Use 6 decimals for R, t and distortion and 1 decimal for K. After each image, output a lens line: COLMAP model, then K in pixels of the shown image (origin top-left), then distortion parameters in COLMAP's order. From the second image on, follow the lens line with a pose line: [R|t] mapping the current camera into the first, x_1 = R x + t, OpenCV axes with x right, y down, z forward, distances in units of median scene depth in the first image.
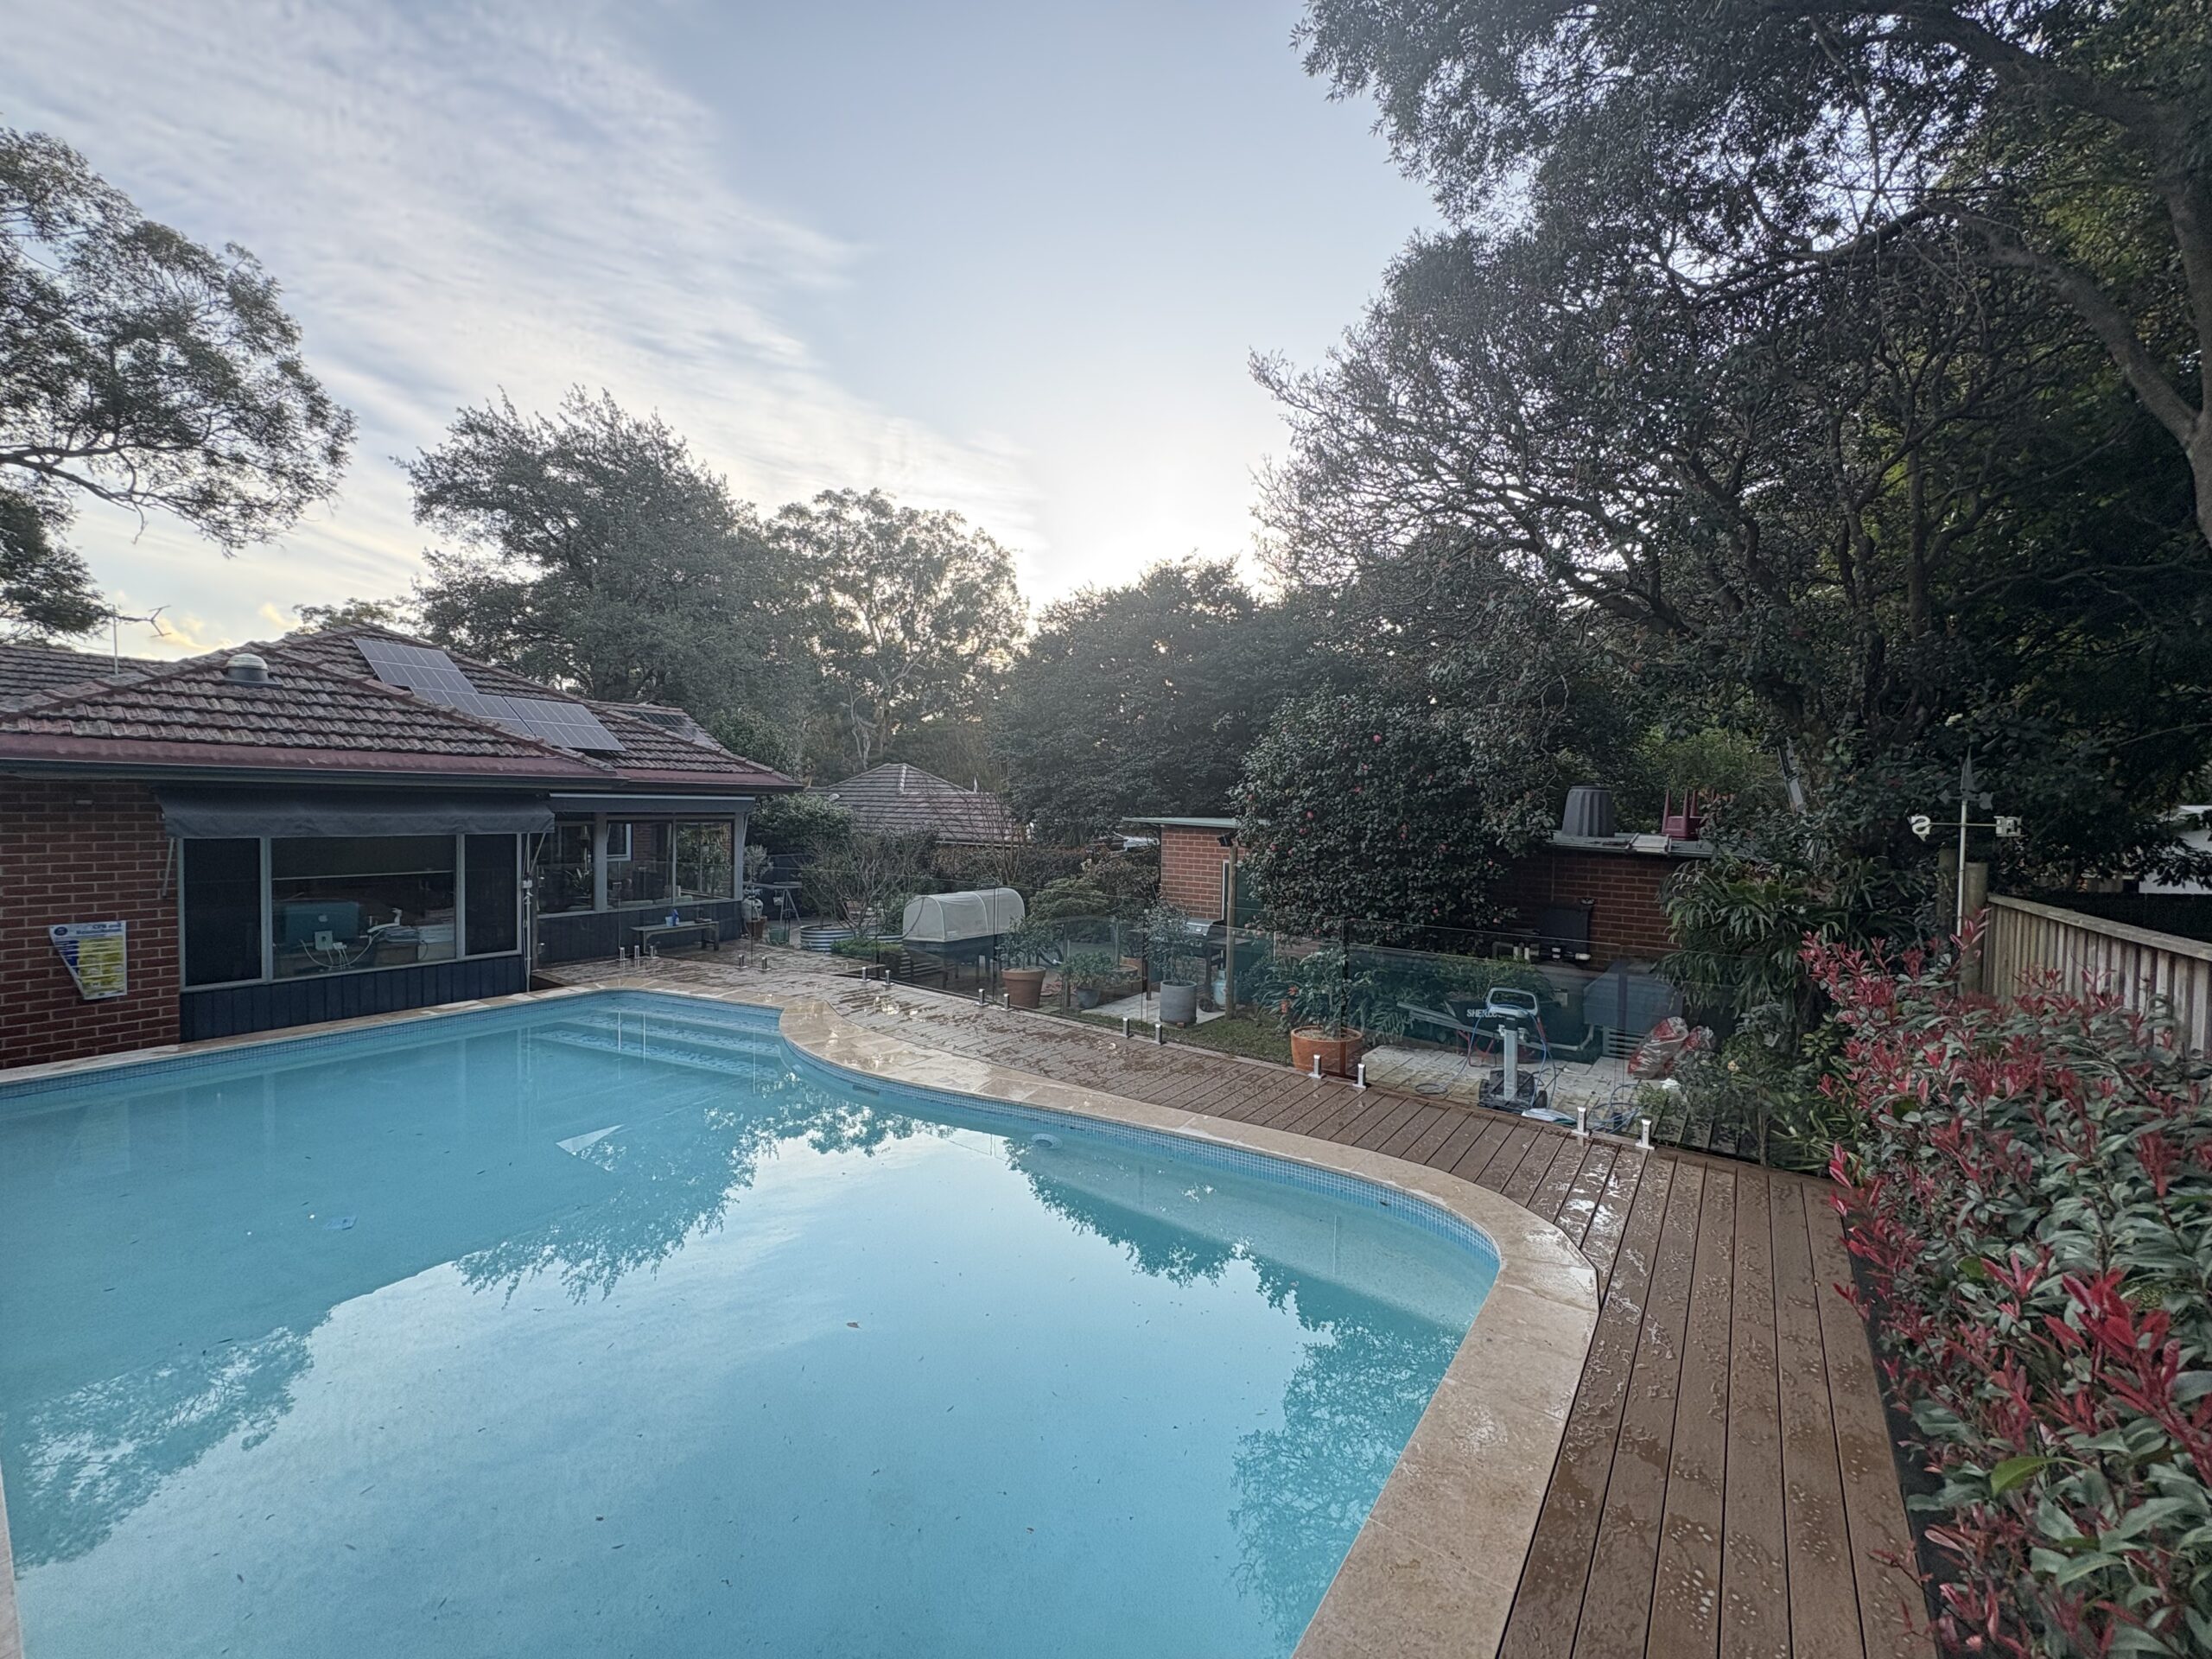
lens RADIAL K [[888.0, 0, 1106.0], [0, 888.0, 829.5], [0, 0, 1]] dist [0.000140, 0.000154]
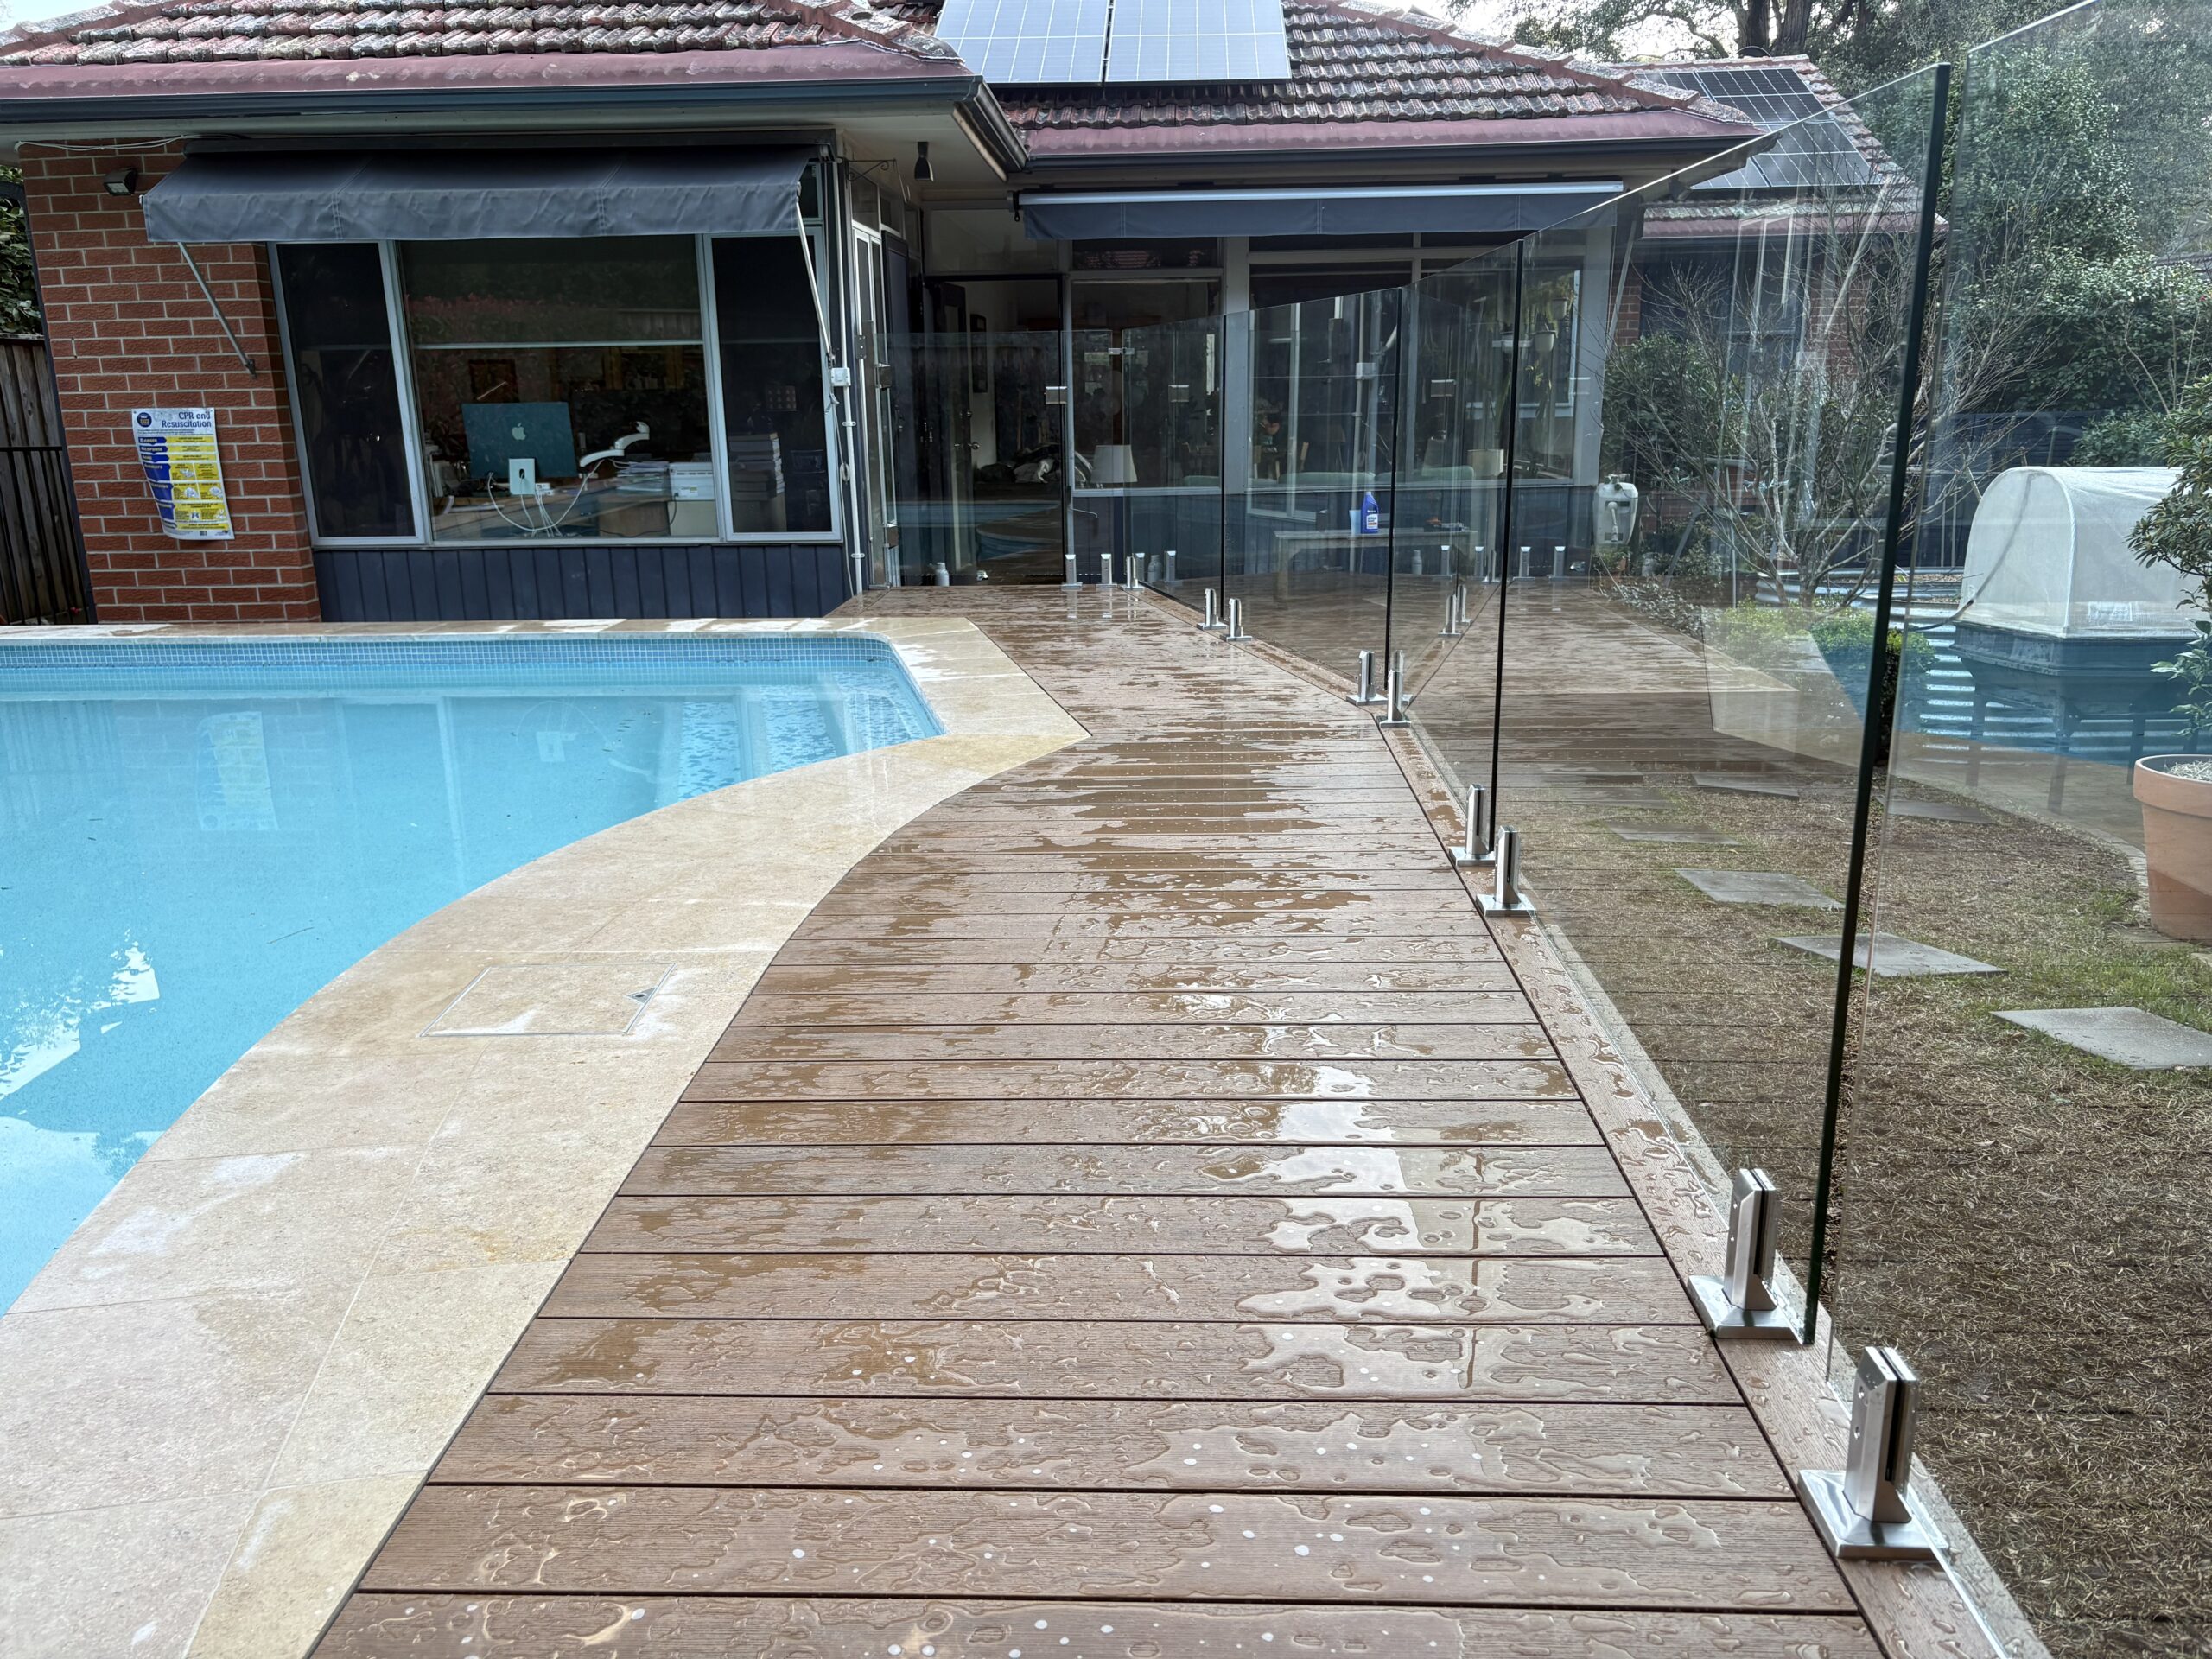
lens RADIAL K [[1690.3, 0, 1099.3], [0, 1690.3, 819.3], [0, 0, 1]] dist [0.060567, -0.071221]
pose [[0.556488, 0.182527, -0.810559, 0.118892], [0.000337, 0.975521, 0.219906, 0.088205], [0.830856, -0.122648, 0.542804, 0.623619]]
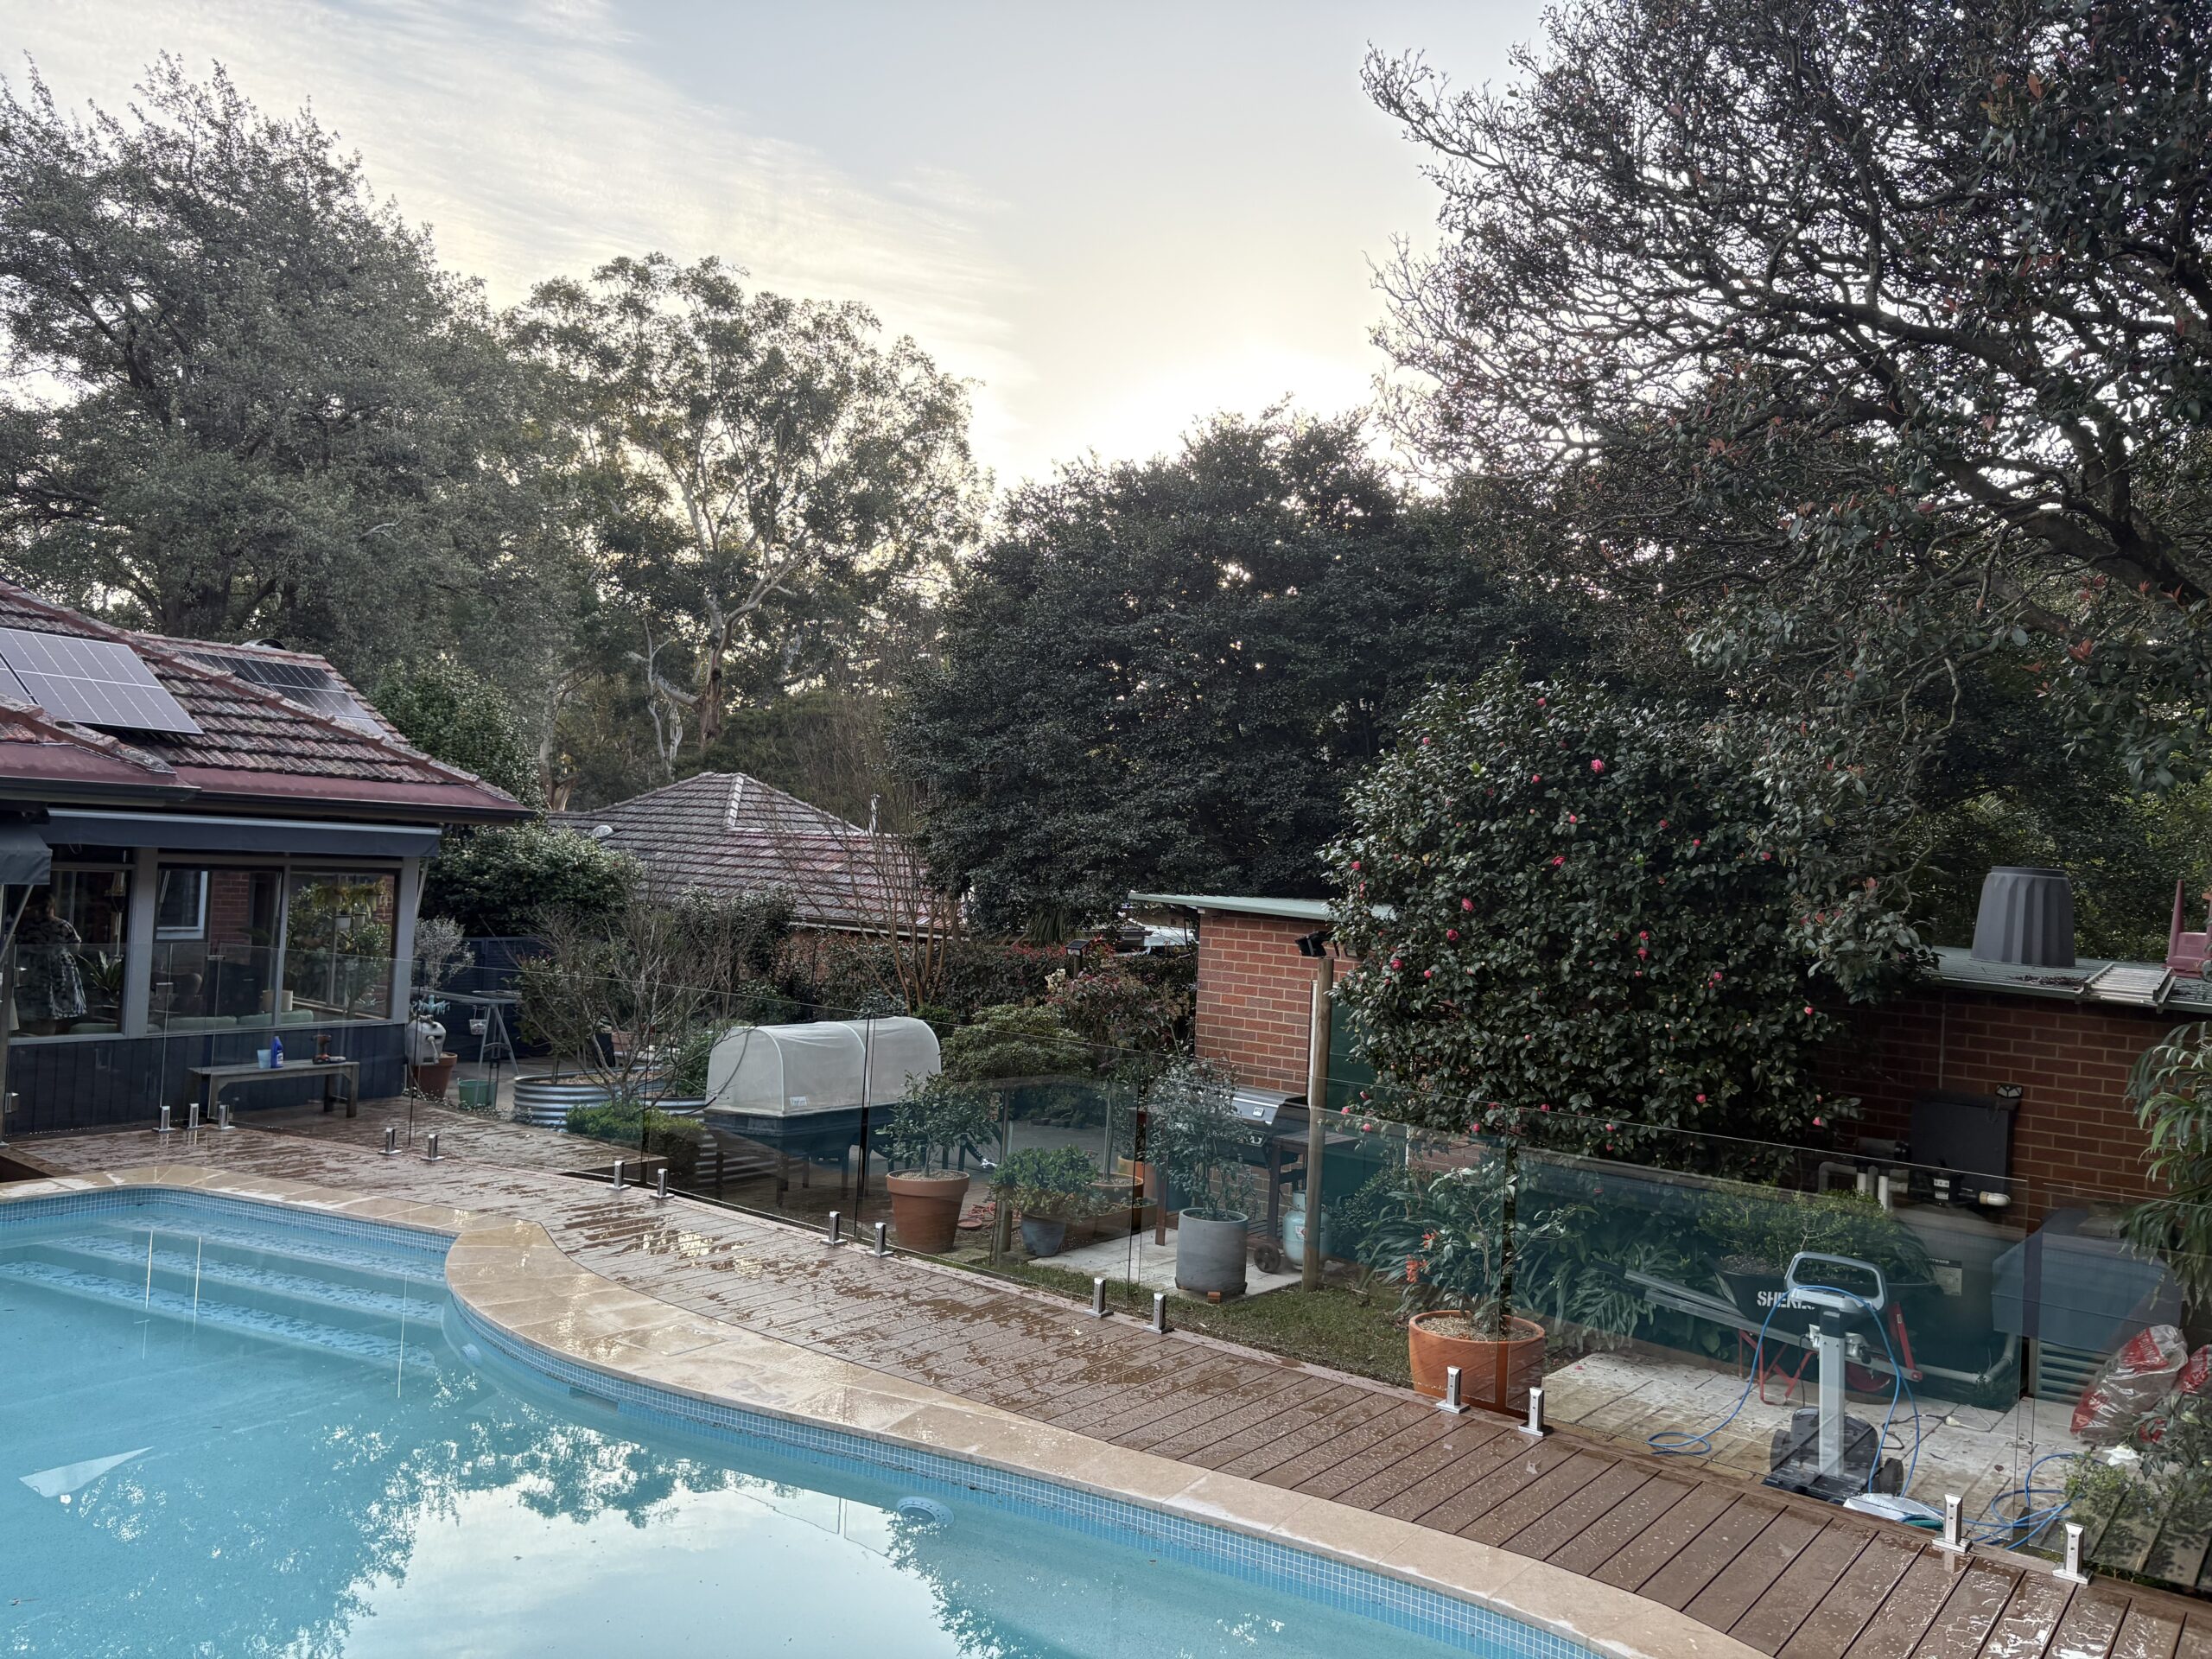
lens RADIAL K [[1690.3, 0, 1099.3], [0, 1690.3, 819.3], [0, 0, 1]] dist [0.060567, -0.071221]
pose [[0.999133, 0.036470, -0.020103, 0.024924], [-0.037470, 0.997951, -0.051868, -0.005512], [0.018170, 0.052576, 0.998452, -0.014908]]
